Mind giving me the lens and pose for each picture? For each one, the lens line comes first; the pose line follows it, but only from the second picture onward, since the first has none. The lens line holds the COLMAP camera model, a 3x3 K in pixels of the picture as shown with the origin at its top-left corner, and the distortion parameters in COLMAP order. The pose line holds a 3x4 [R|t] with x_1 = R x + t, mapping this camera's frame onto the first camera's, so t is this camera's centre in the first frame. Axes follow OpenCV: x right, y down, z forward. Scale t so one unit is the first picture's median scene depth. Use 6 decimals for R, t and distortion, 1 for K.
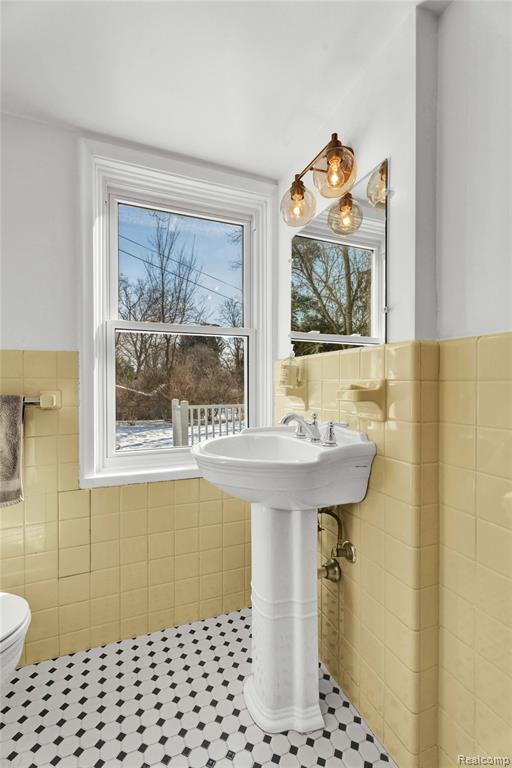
lens RADIAL K [[343.3, 0, 256.7], [0, 343.3, 385.4], [0, 0, 1]] dist [0.005023, -0.002448]
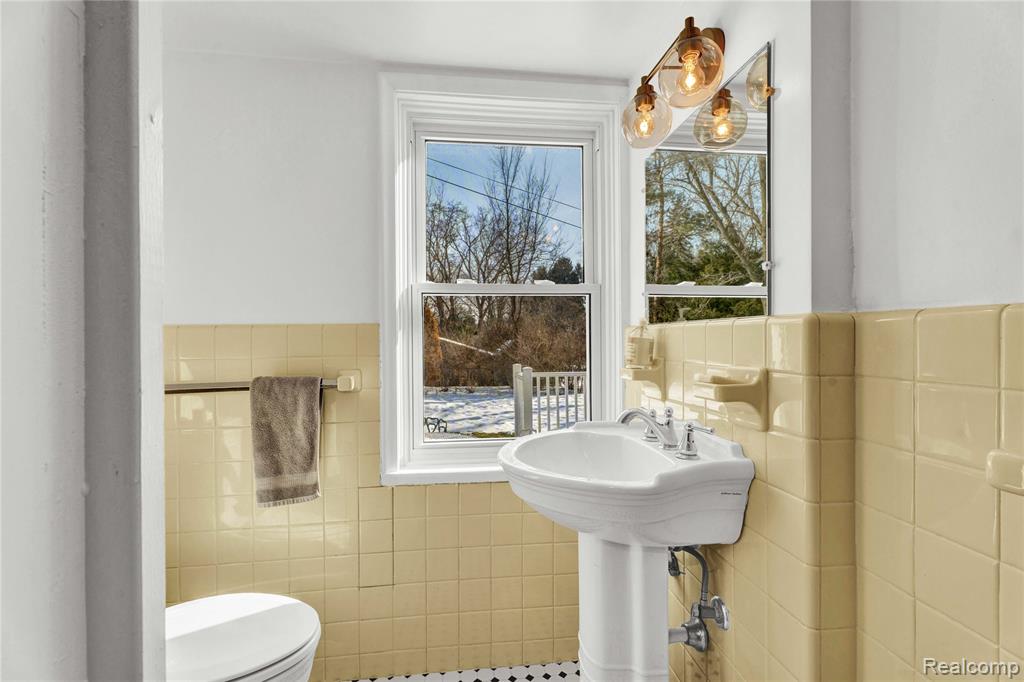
lens RADIAL K [[457.8, 0, 507.5], [0, 457.8, 339.0], [0, 0, 1]] dist [0.005023, -0.002448]
pose [[0.962079, -0.004993, -0.272727, 0.099142], [0.004875, 0.999987, -0.001112, -0.060542], [0.272729, -0.000259, 0.962091, -0.006008]]
